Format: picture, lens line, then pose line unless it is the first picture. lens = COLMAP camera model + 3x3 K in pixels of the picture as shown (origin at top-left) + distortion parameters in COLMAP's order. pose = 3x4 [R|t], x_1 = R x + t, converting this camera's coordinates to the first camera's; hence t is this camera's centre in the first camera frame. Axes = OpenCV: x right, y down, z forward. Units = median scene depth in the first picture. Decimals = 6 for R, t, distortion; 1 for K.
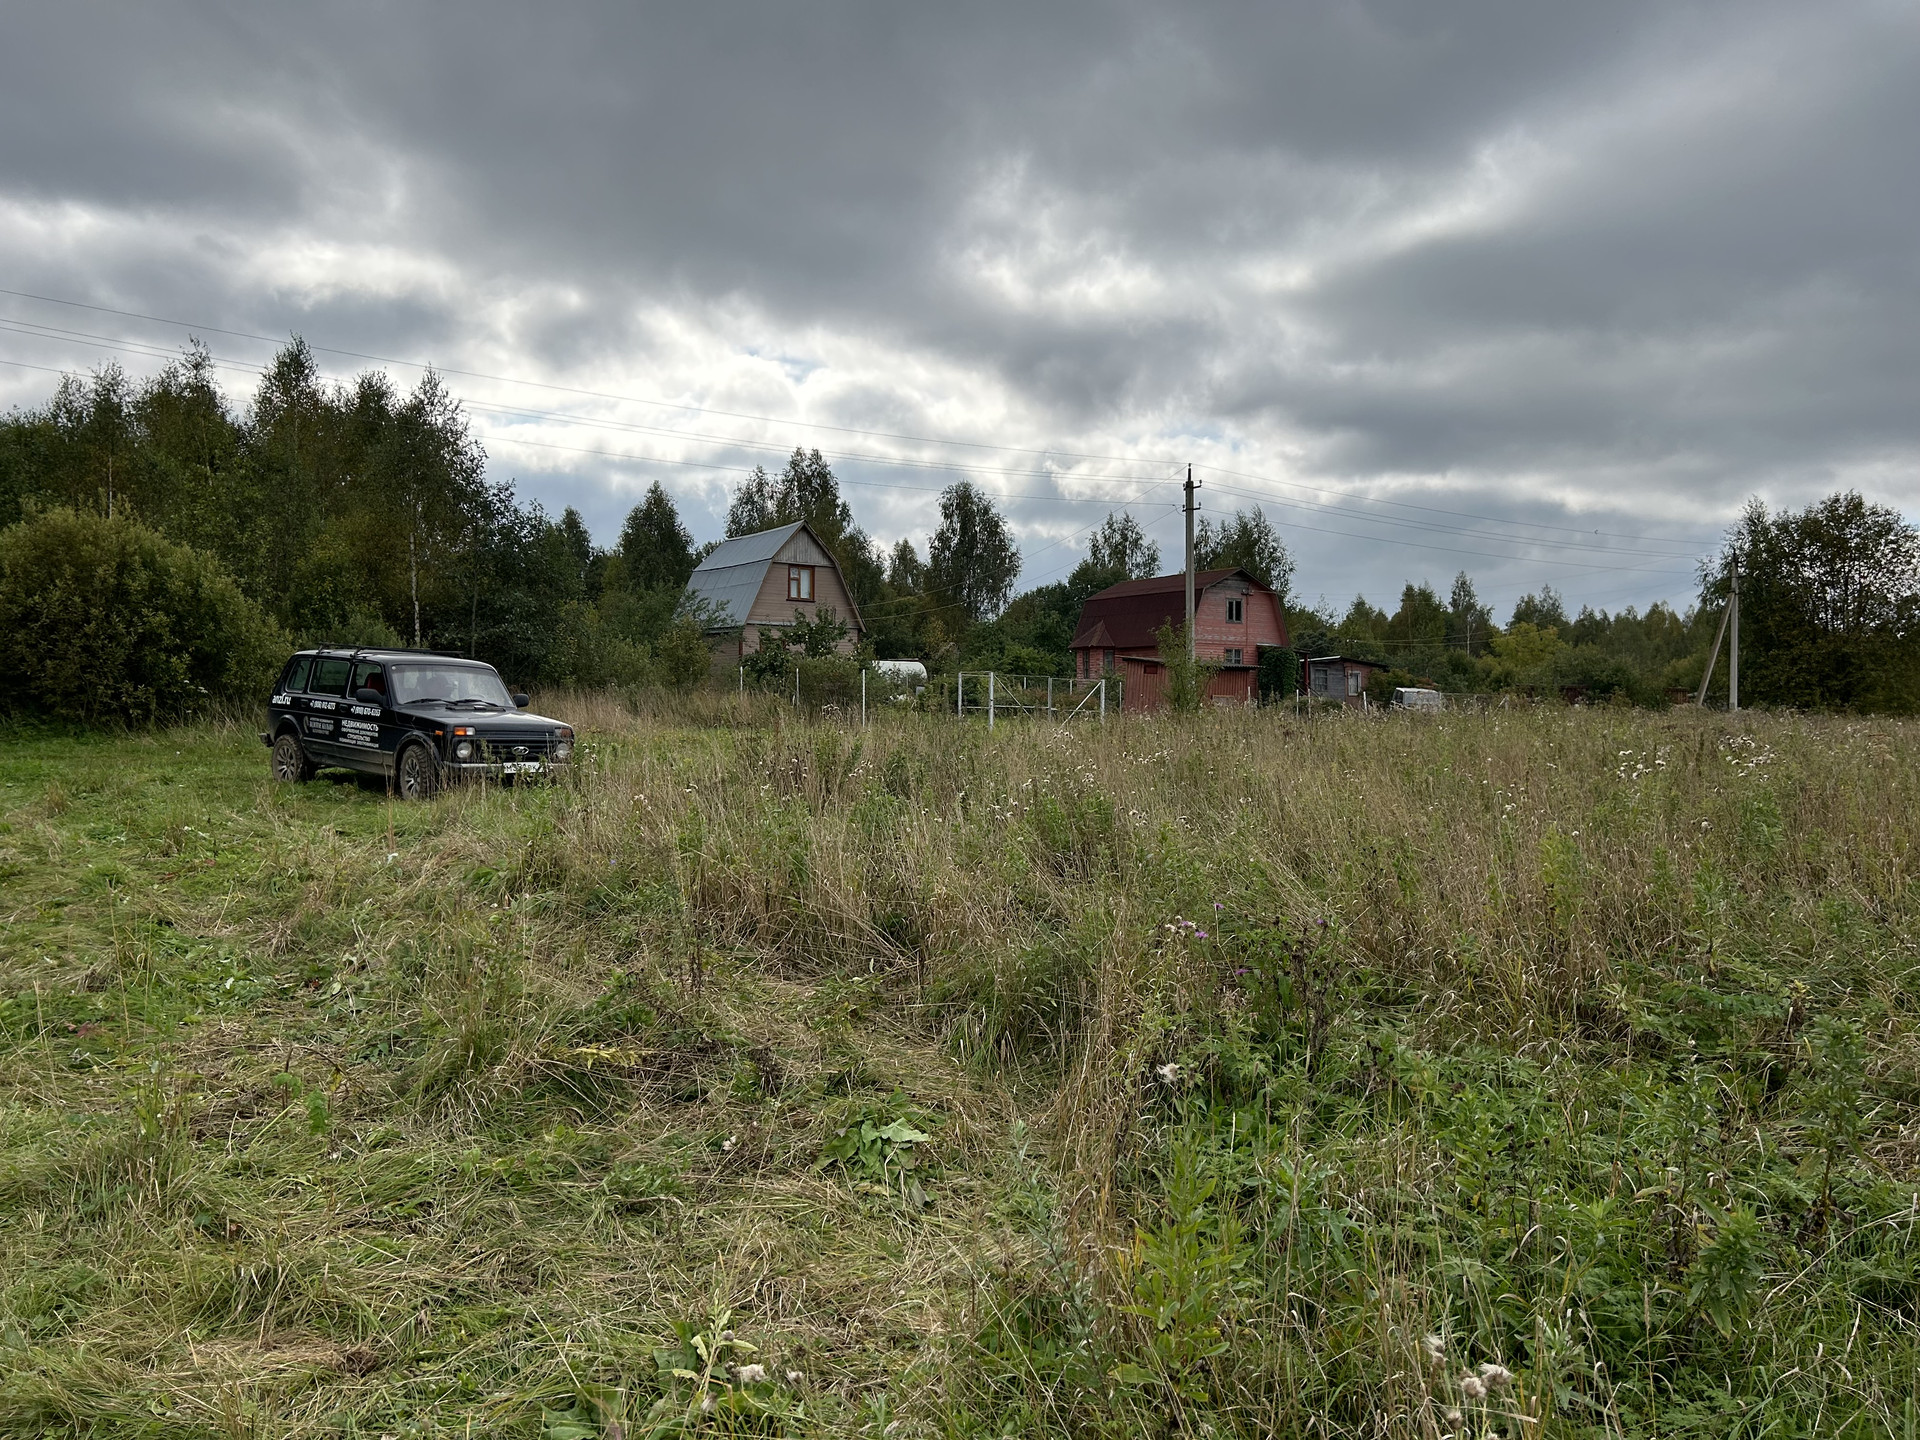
lens RADIAL K [[1424.6, 0, 952.9], [0, 1424.6, 726.9], [0, 0, 1]] dist [0.066237, -0.073625]
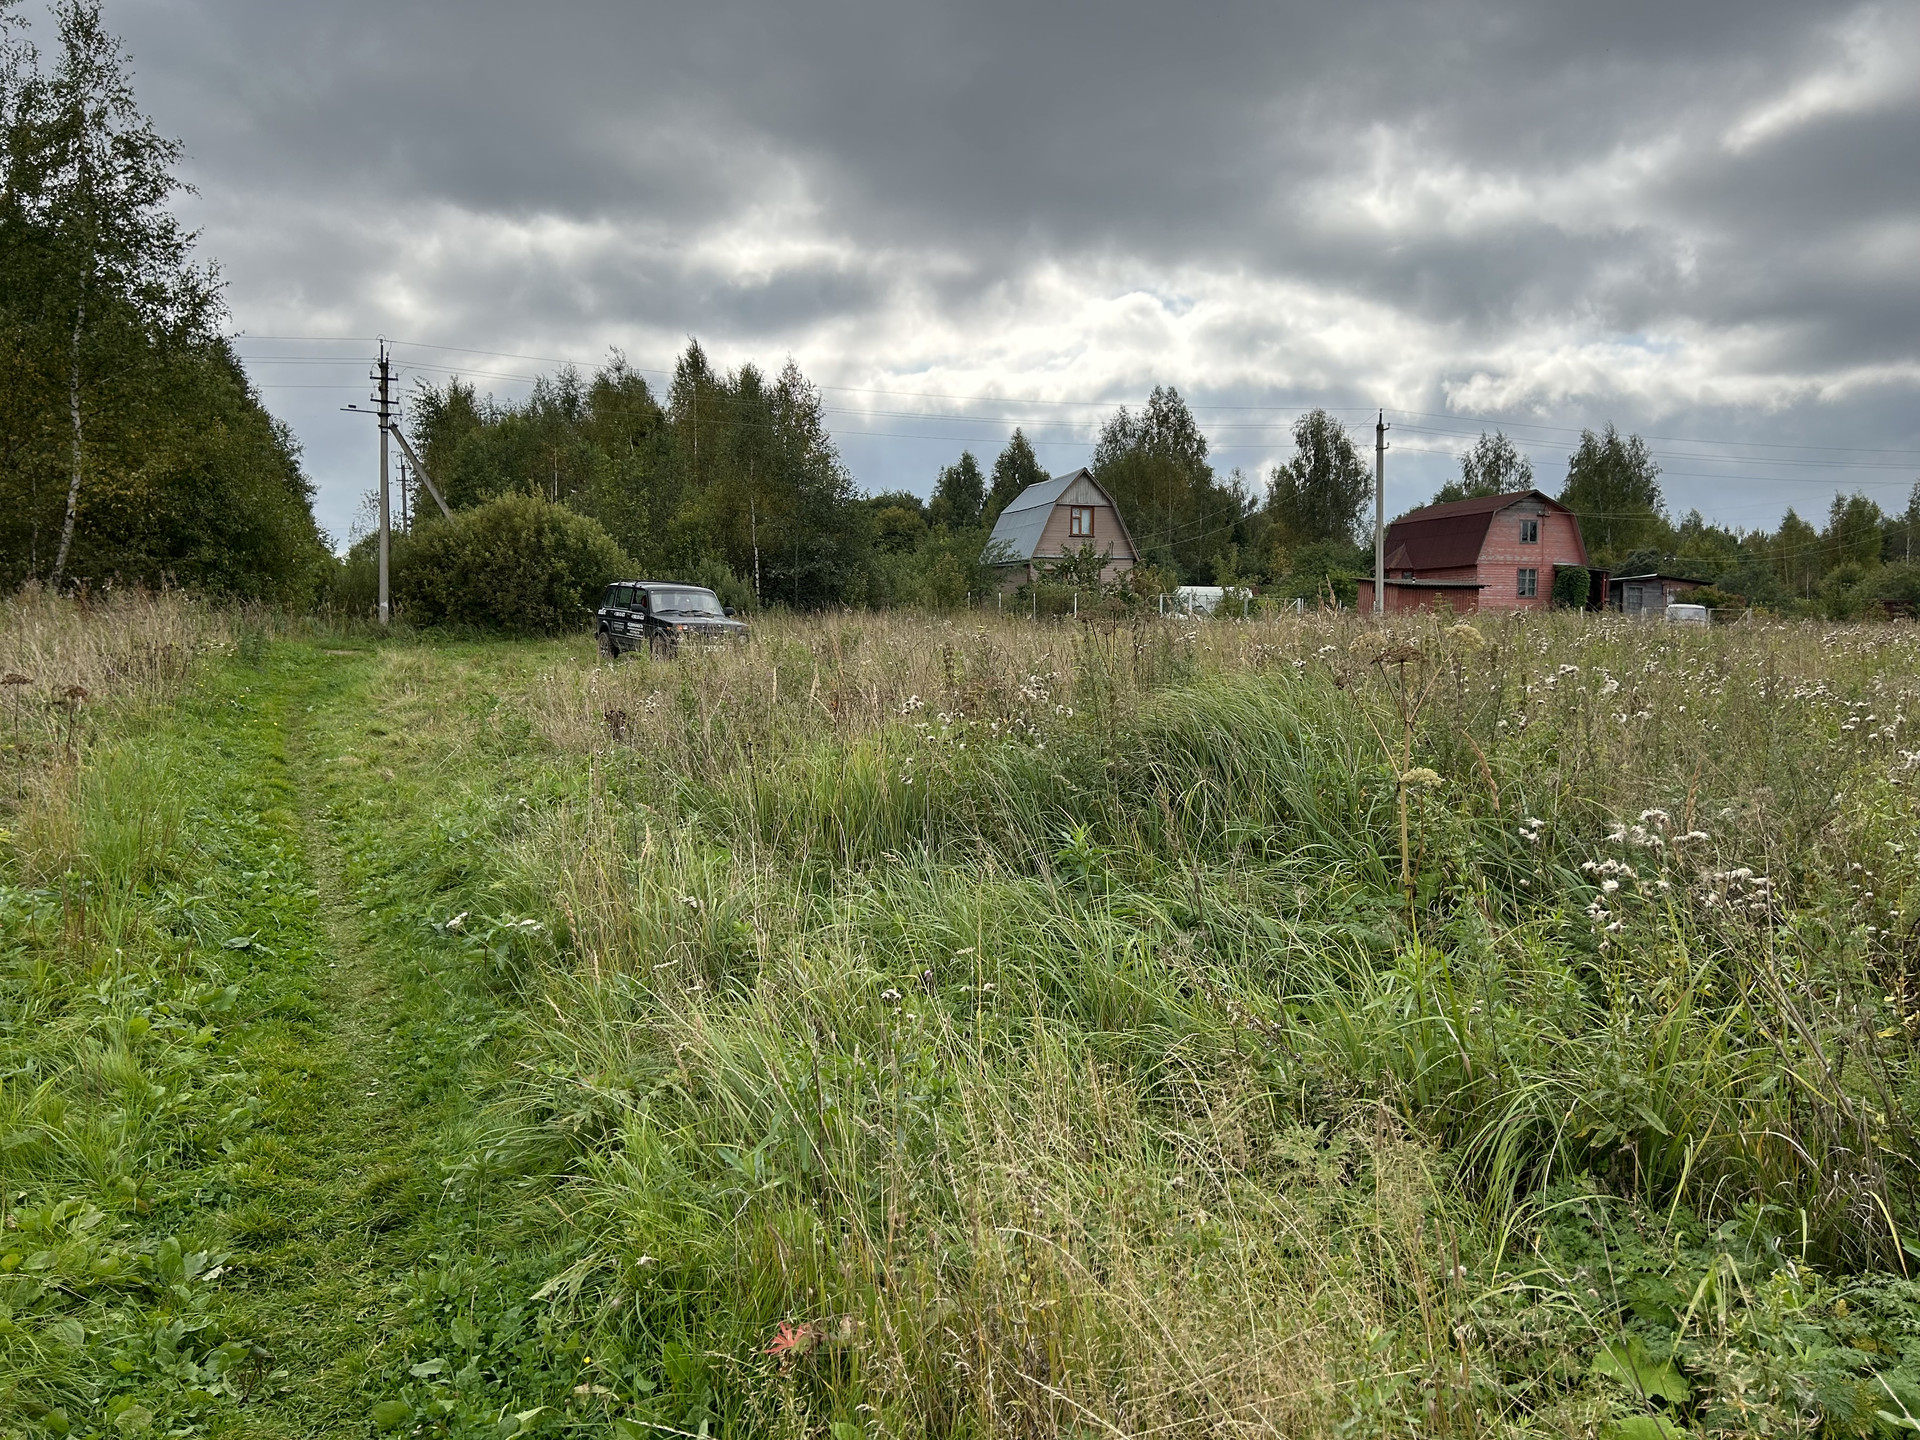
lens RADIAL K [[1424.6, 0, 975.5], [0, 1424.6, 736.0], [0, 0, 1]] dist [0.066237, -0.073625]
pose [[0.960680, 0.014068, -0.277302, 0.108118], [0.001447, 0.998448, 0.055667, 0.008403], [0.277655, -0.053880, 0.959169, -0.128361]]
